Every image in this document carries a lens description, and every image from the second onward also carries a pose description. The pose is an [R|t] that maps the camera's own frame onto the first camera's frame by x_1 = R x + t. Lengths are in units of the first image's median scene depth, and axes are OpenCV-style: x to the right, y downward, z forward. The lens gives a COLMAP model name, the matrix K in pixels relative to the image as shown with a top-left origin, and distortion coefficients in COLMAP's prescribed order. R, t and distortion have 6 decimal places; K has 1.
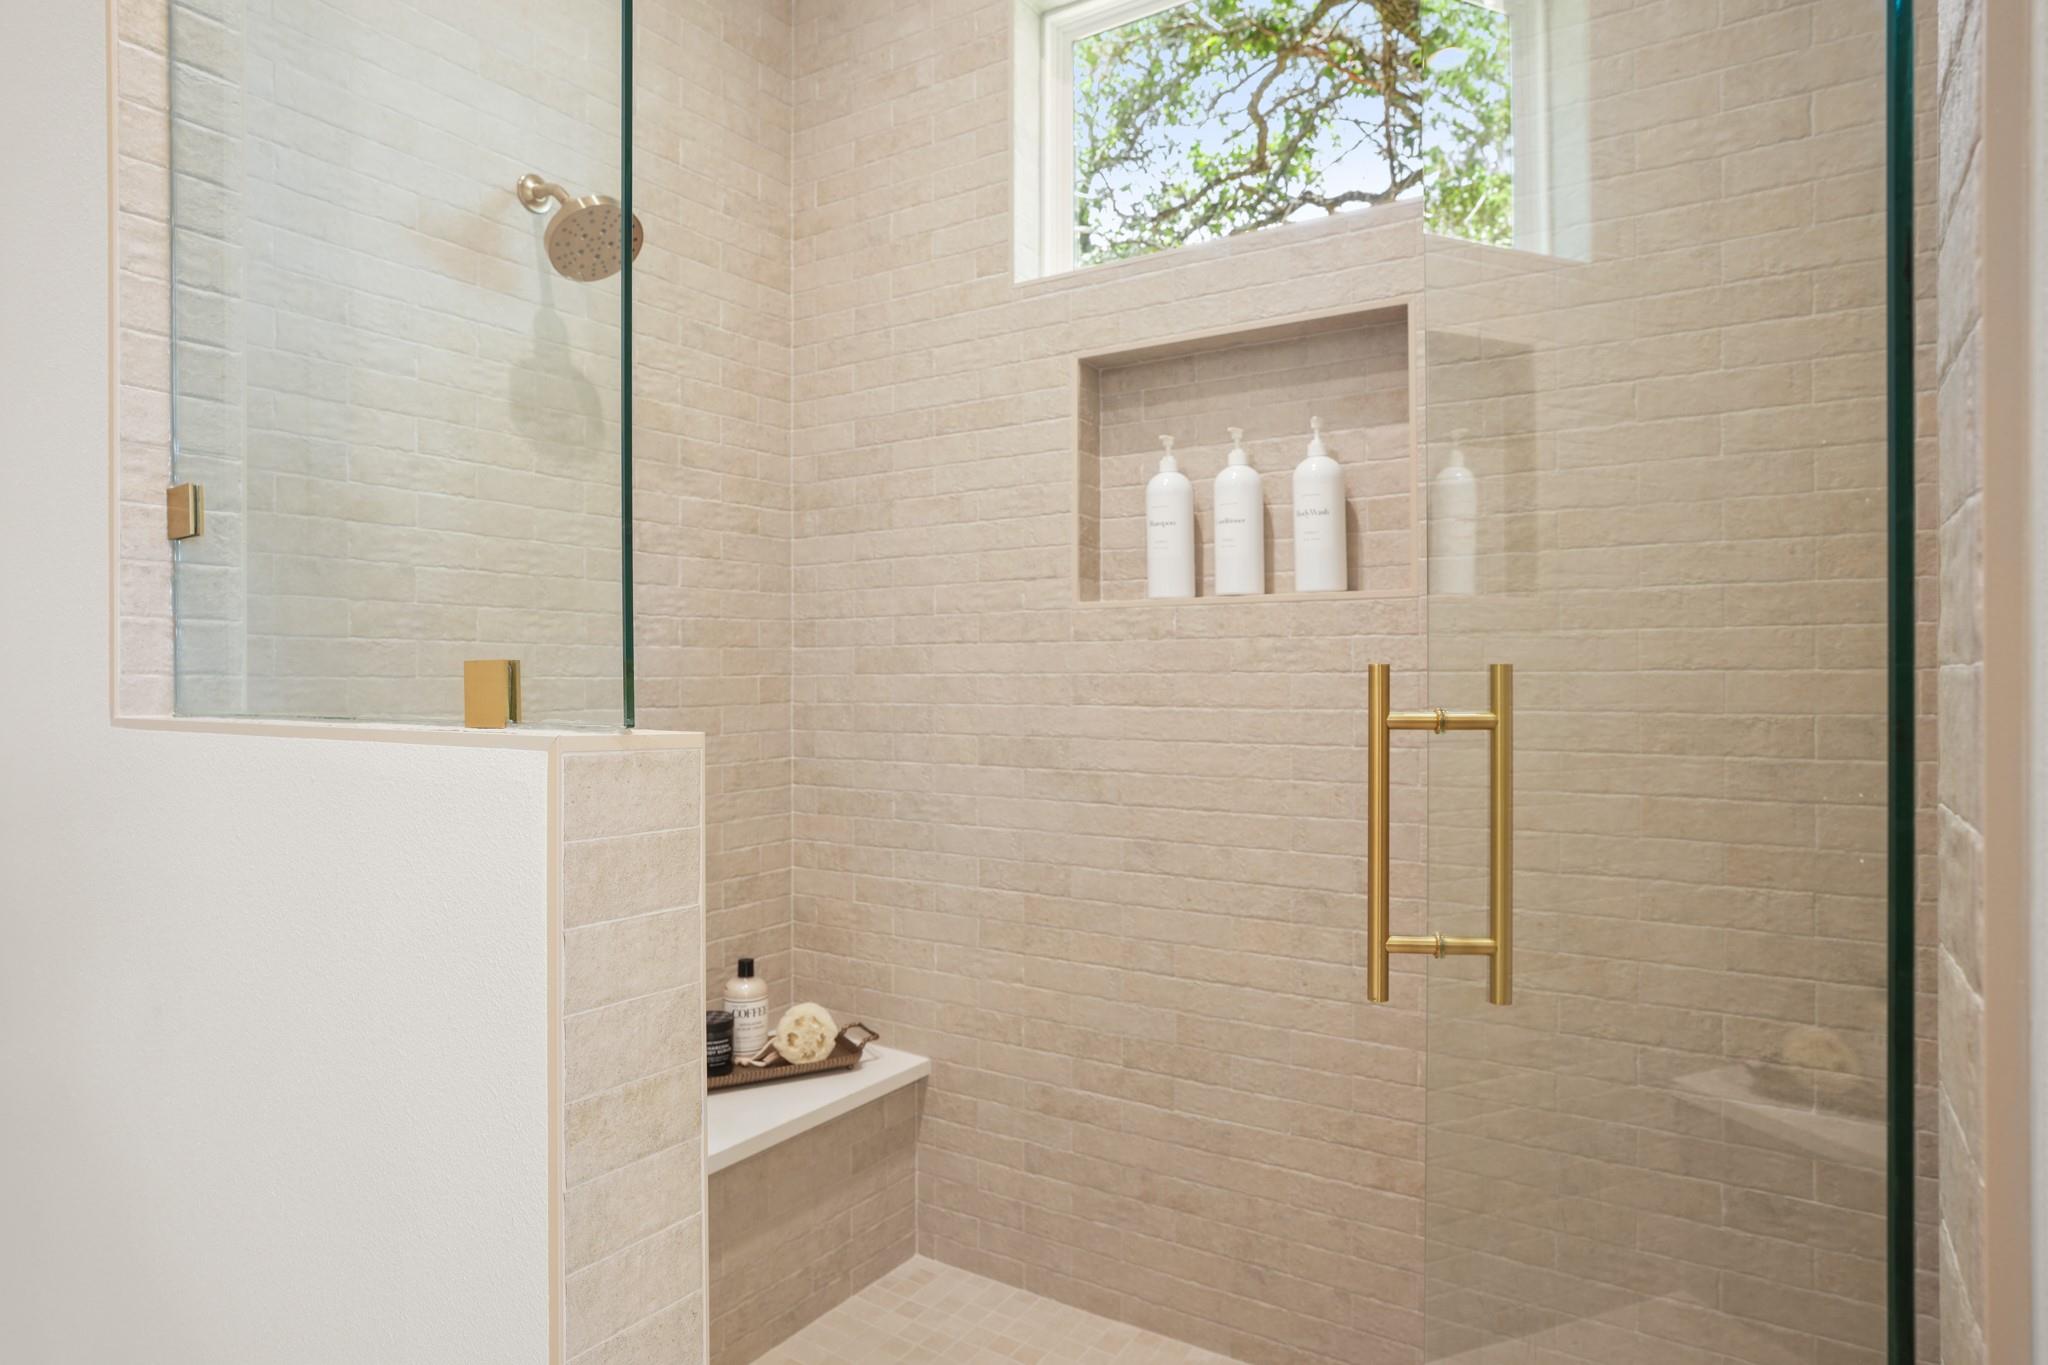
lens RADIAL K [[1181.2, 0, 1020.2], [0, 1181.2, 686.0], [0, 0, 1]] dist [-0.001476, -0.000574]
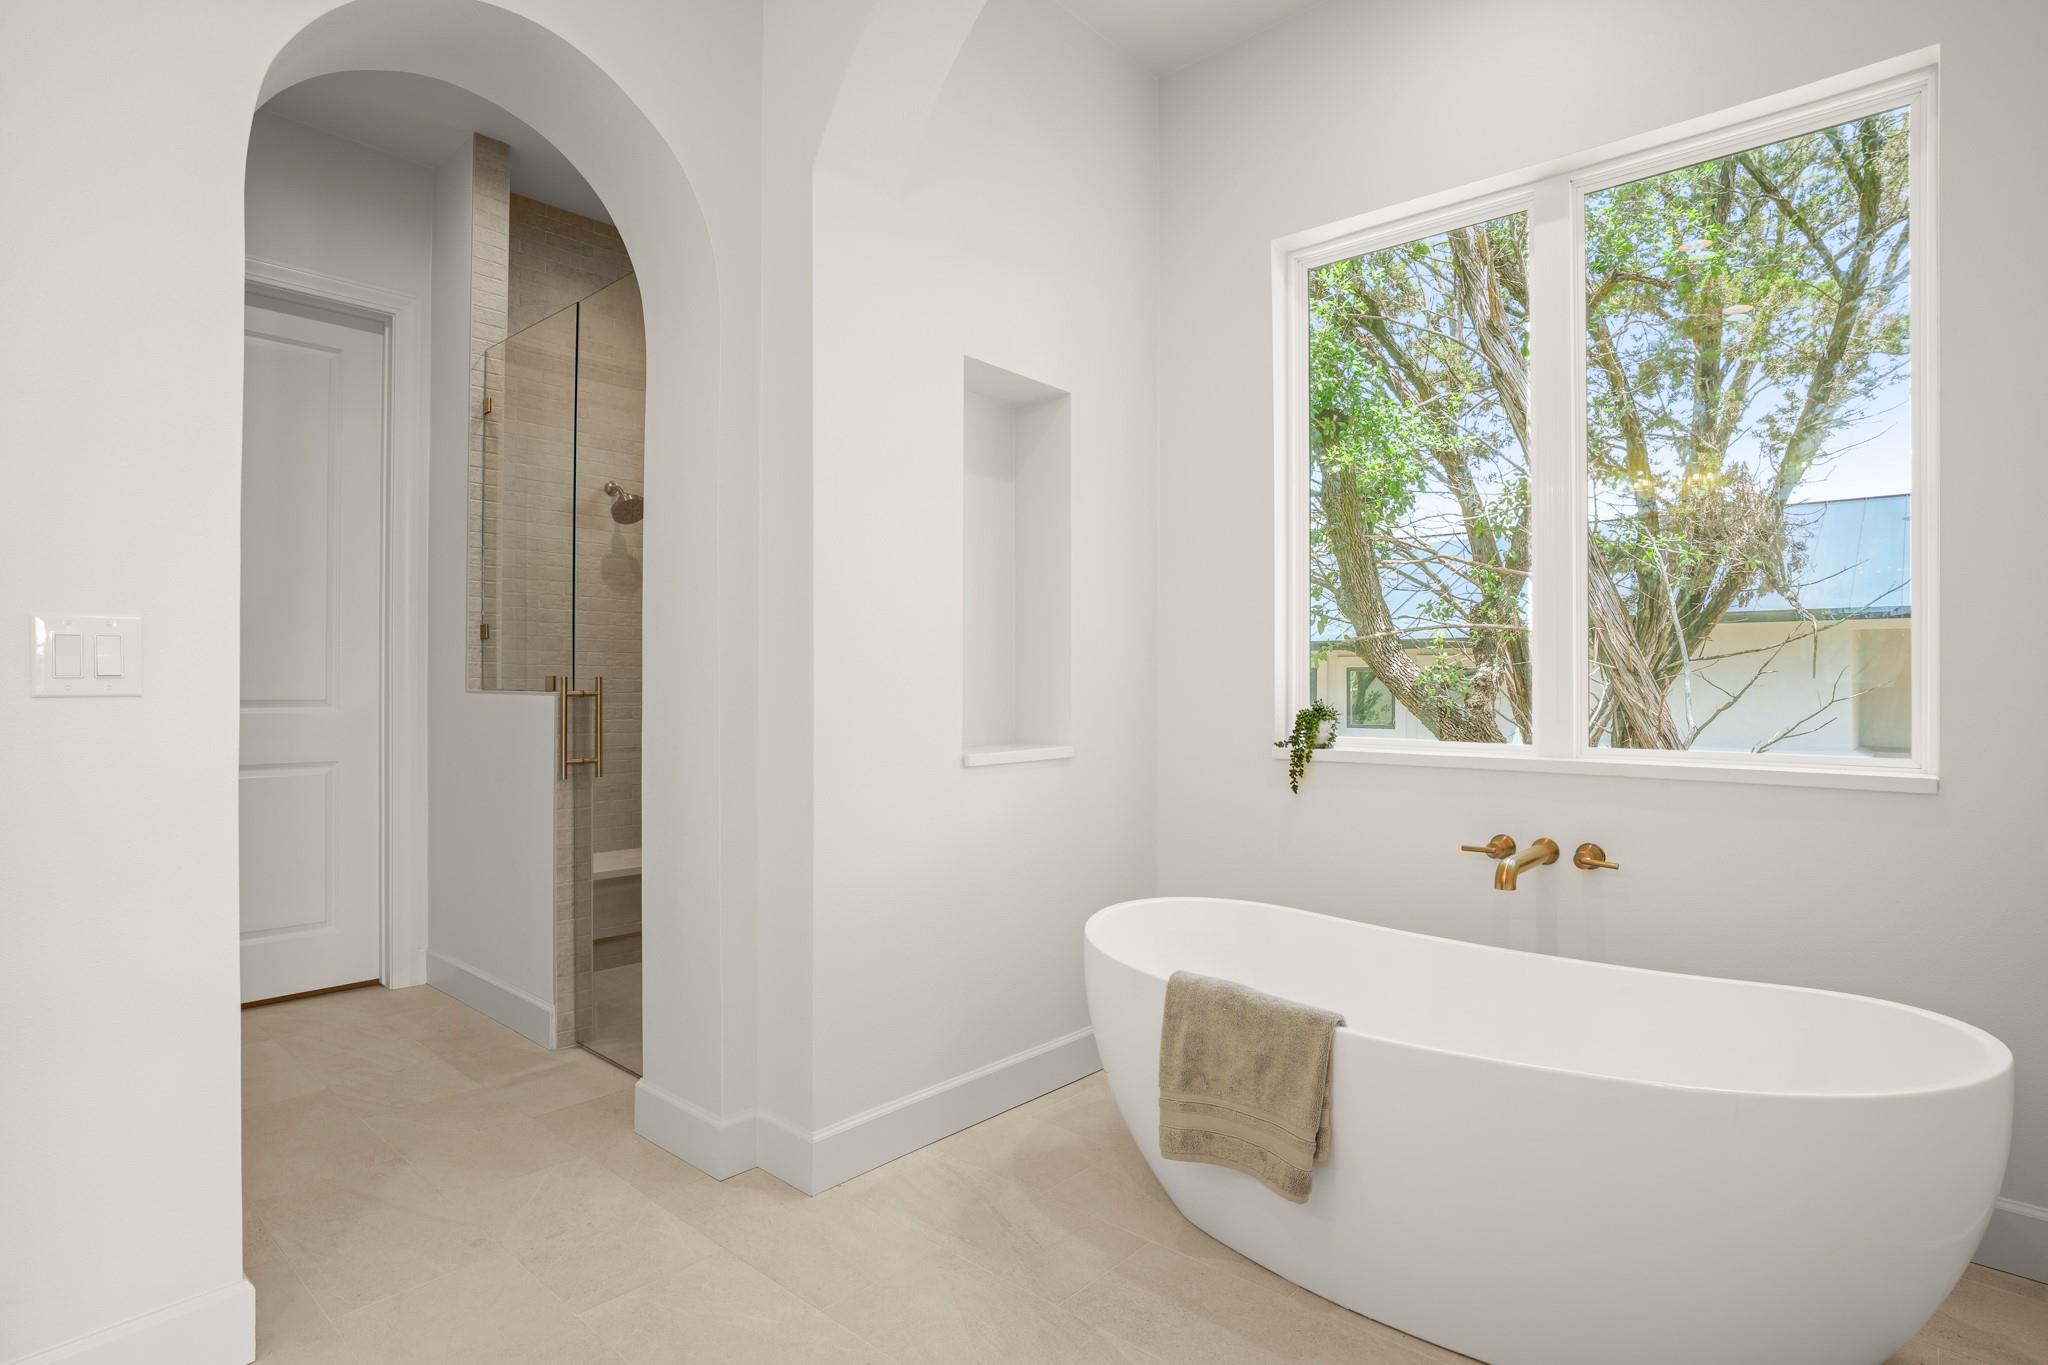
lens RADIAL K [[1104.2, 0, 1026.7], [0, 1104.2, 675.8], [0, 0, 1]] dist [0.017364, -0.000408]
pose [[0.987967, 0.007009, -0.154509, 1.278329], [-0.008177, 0.999943, -0.006925, -0.008552], [0.154451, 0.008105, 0.987967, -1.842443]]
